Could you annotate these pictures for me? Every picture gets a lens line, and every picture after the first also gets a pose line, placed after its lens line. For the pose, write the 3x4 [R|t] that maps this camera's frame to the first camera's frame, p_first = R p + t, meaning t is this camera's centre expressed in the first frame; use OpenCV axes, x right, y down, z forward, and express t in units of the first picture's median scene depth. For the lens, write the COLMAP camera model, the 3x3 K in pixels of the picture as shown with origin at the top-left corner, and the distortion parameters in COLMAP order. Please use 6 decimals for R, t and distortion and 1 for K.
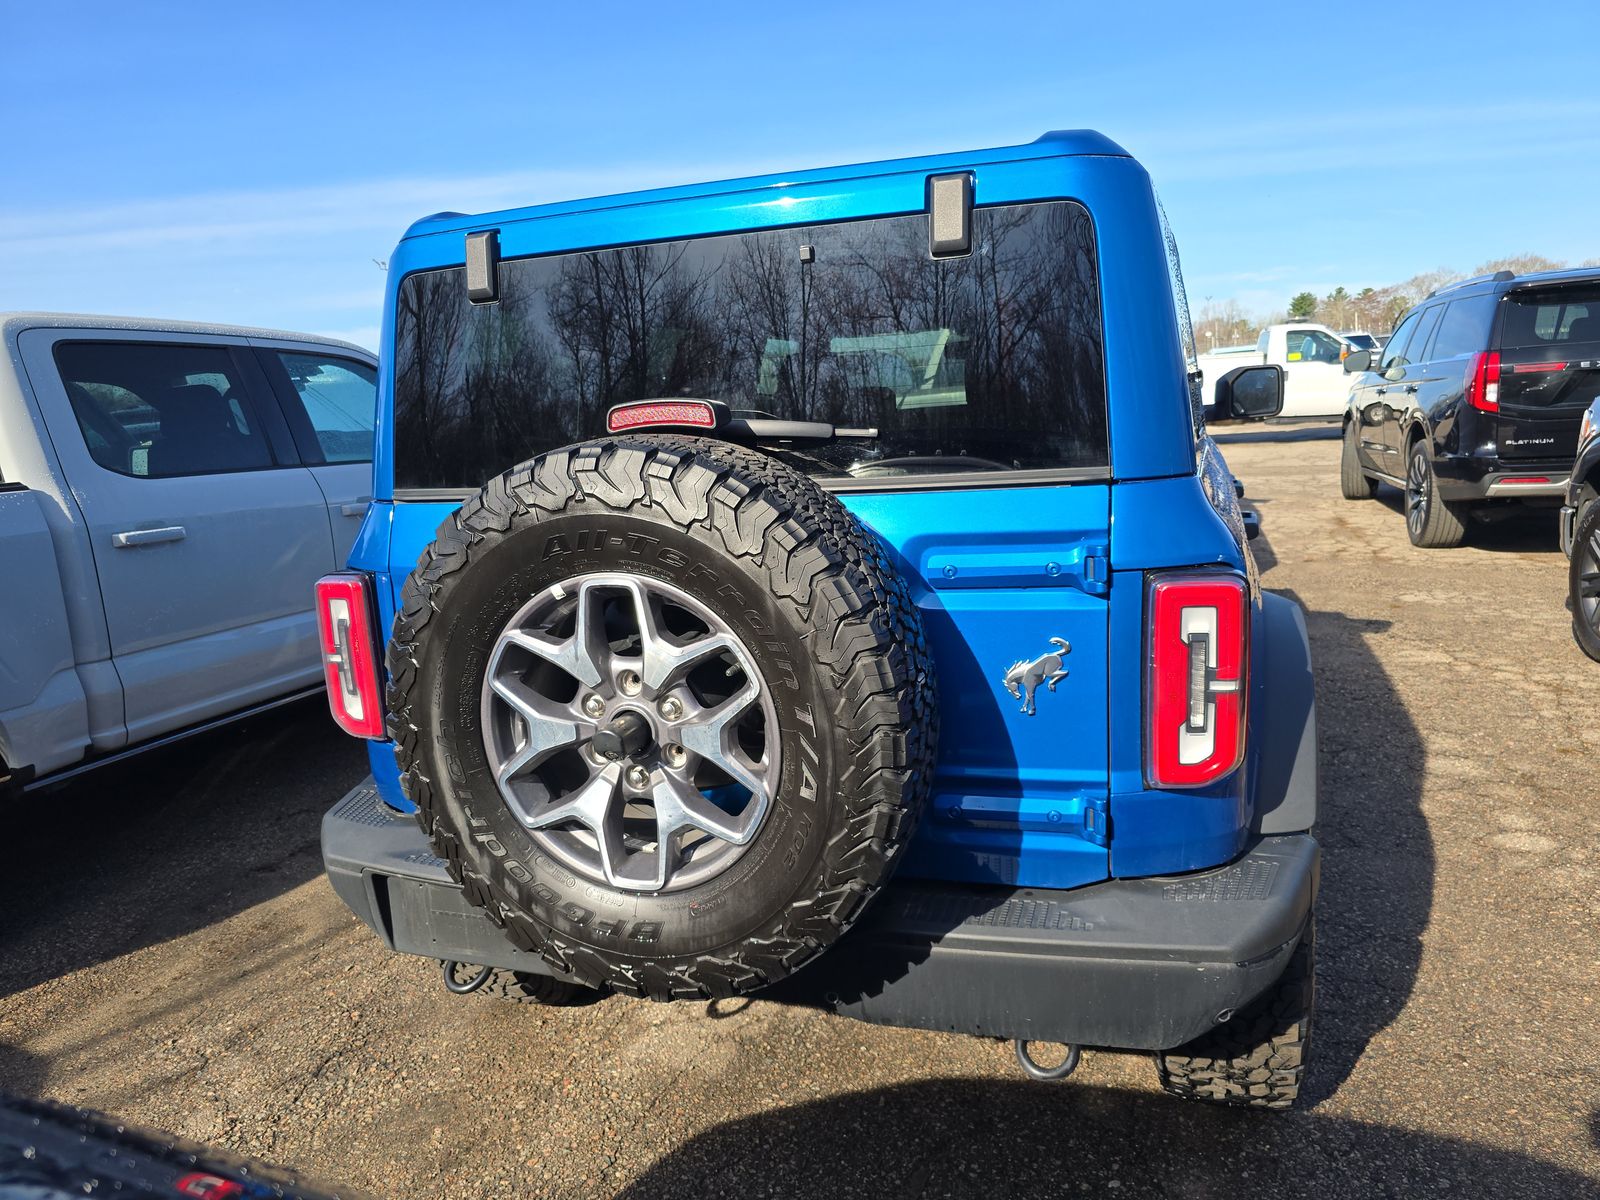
lens RADIAL K [[1133.2, 0, 800.0], [0, 1133.2, 600.0], [0, 0, 1]] dist [0.099739, -0.116551]
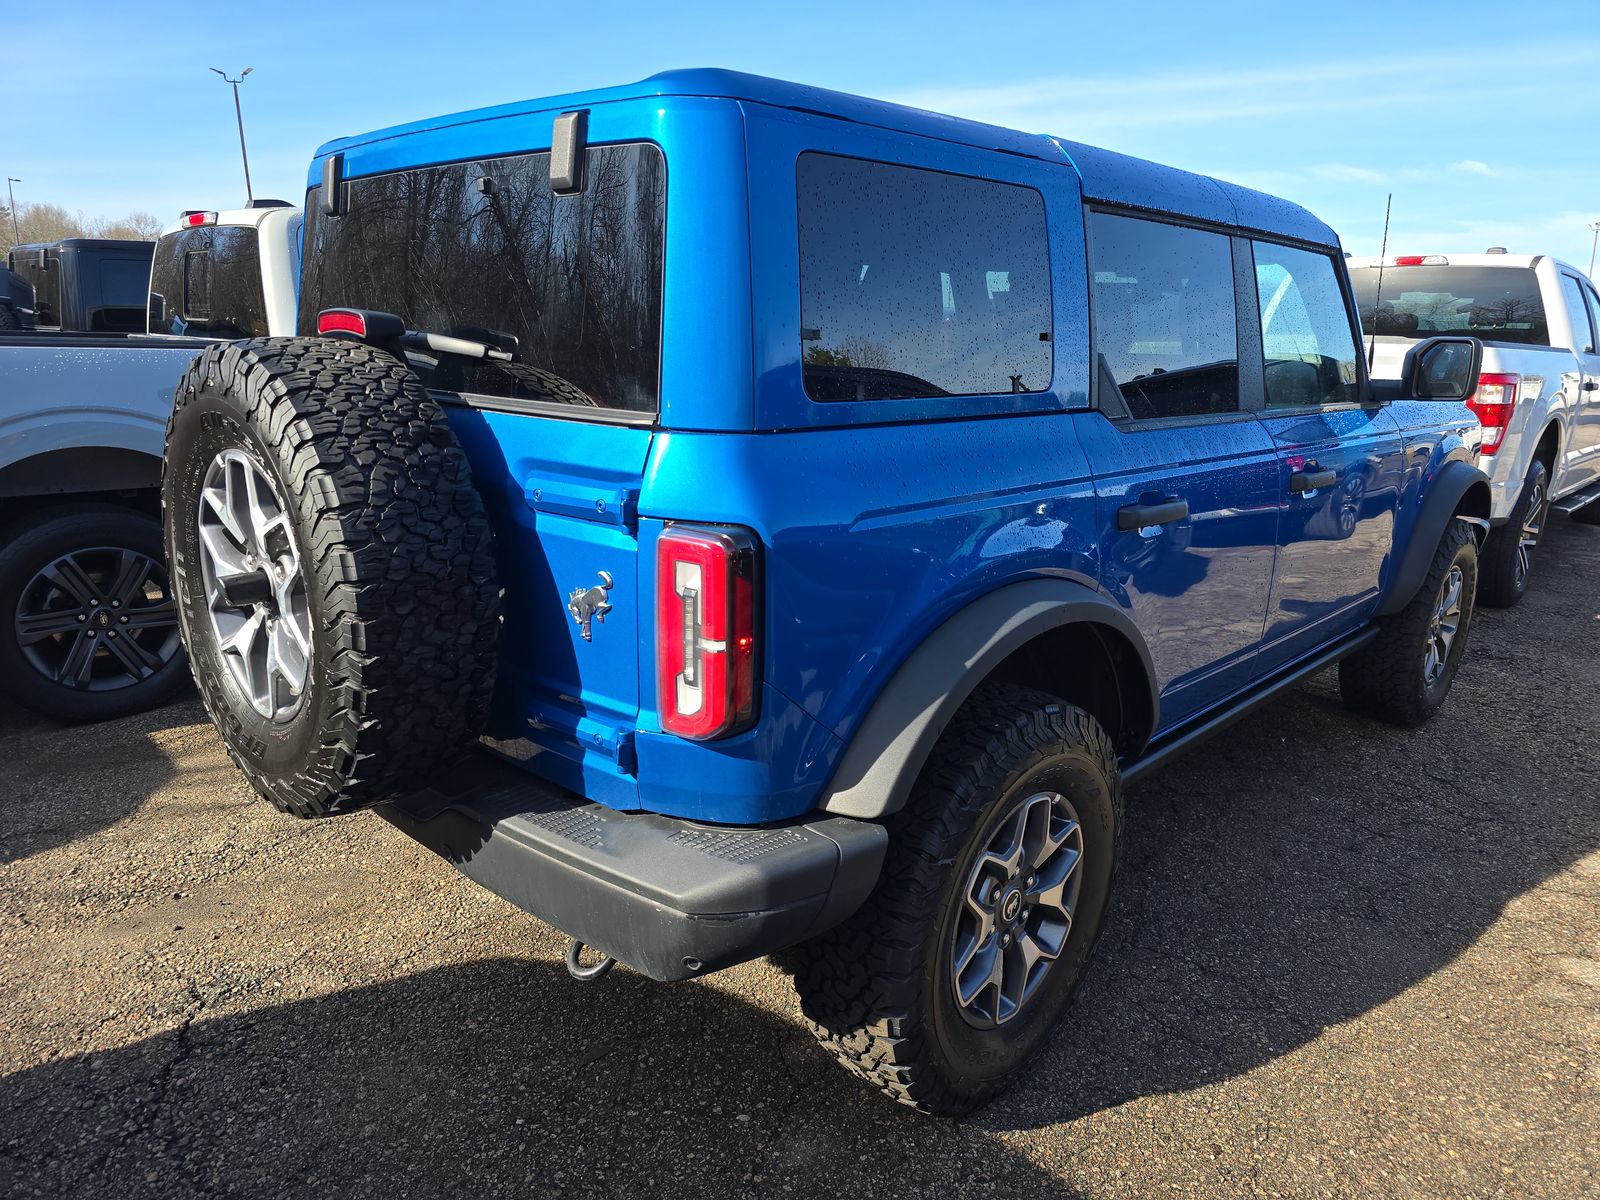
lens RADIAL K [[1133.2, 0, 800.0], [0, 1133.2, 600.0], [0, 0, 1]] dist [0.099739, -0.116551]
pose [[0.896430, 0.180713, -0.404668, 0.799308], [-0.153589, 0.983181, 0.098824, -0.070660], [0.415720, -0.026437, 0.909108, 0.124566]]
